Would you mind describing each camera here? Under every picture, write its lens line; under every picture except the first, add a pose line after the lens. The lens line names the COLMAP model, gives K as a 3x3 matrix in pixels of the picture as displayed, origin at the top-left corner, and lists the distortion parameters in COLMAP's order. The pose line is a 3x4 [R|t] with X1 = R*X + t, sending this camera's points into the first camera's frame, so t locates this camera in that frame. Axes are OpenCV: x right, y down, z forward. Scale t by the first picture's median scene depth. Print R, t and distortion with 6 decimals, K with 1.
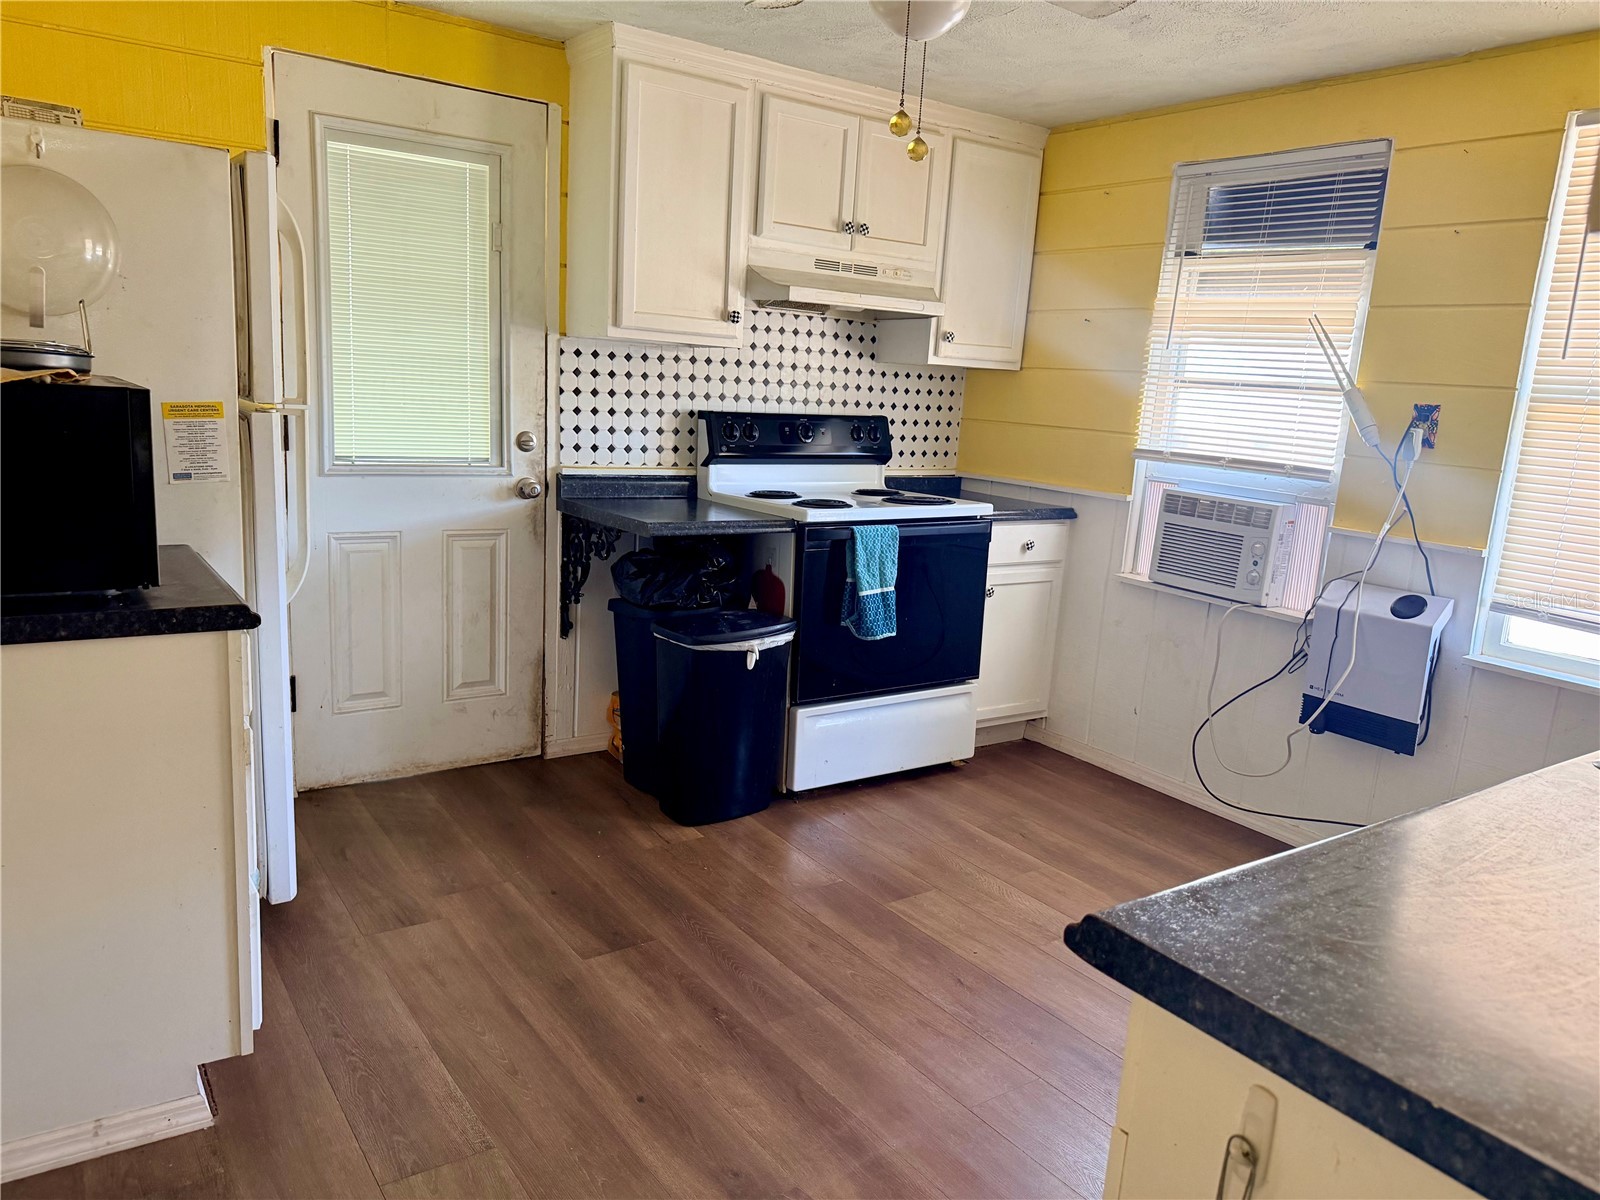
lens RADIAL K [[1101.2, 0, 793.3], [0, 1101.2, 623.0], [0, 0, 1]] dist [0.066539, -0.166568]
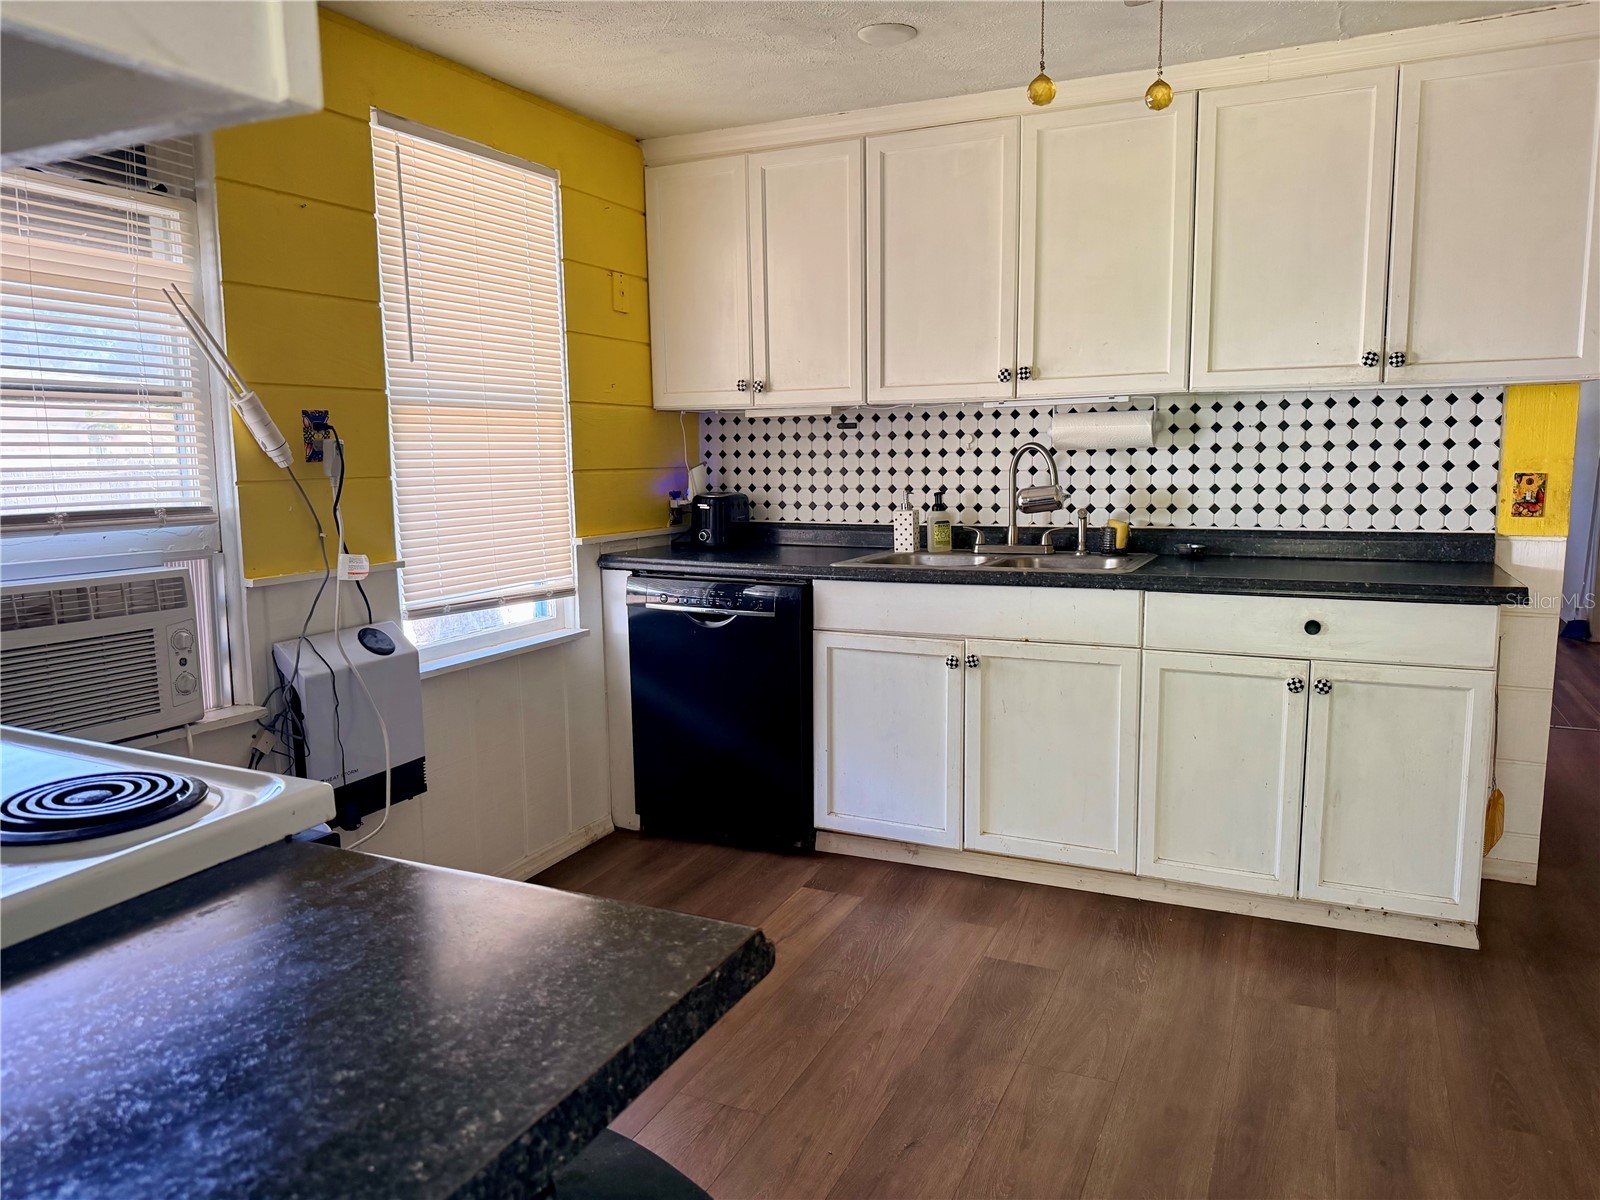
lens RADIAL K [[1108.2, 0, 800.0], [0, 1108.2, 600.0], [0, 0, 1]] dist [0.101194, -0.166995]
pose [[-0.512834, -0.168921, 0.841705, -0.295392], [0.163890, 0.943155, 0.289136, -0.205378], [-0.842699, 0.286226, -0.455998, 0.924533]]
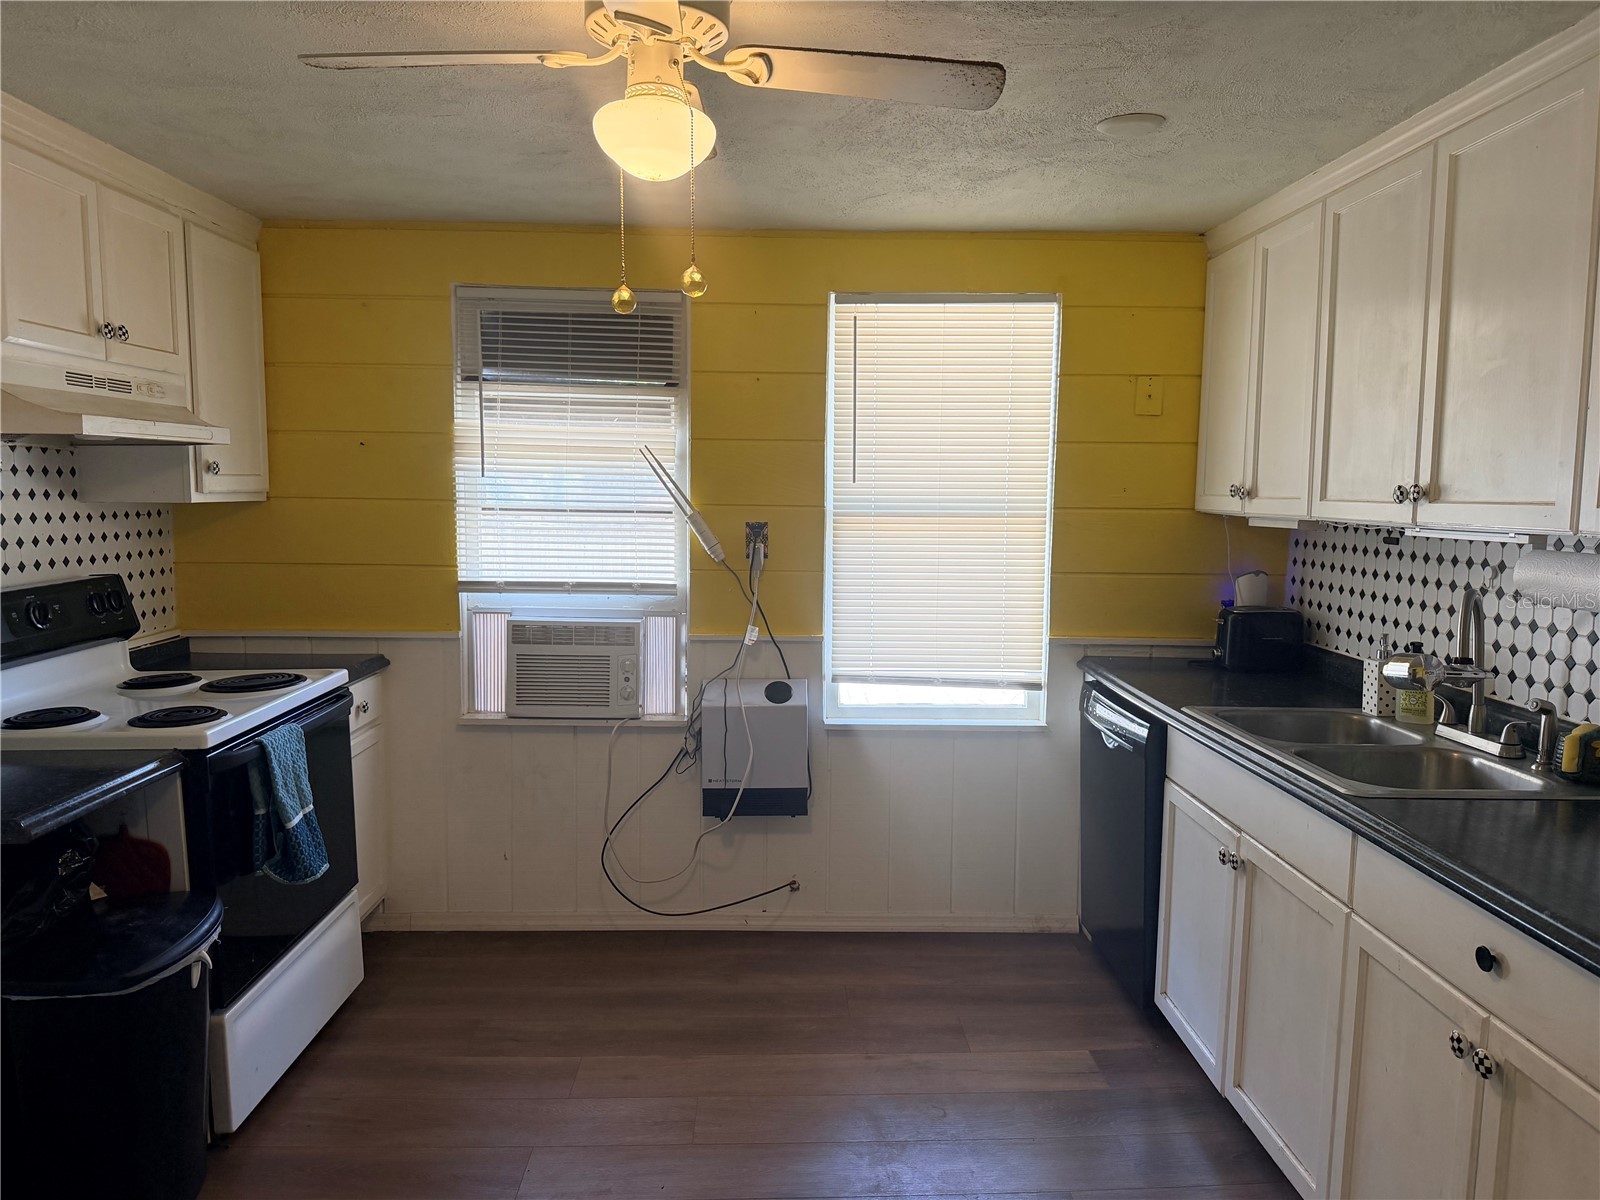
lens RADIAL K [[1108.2, 0, 800.0], [0, 1108.2, 600.0], [0, 0, 1]] dist [0.101194, -0.166995]
pose [[0.542457, -0.137263, 0.828794, -0.327917], [0.200382, 0.979226, 0.031024, -0.118782], [-0.815835, 0.149246, 0.558693, 0.256202]]
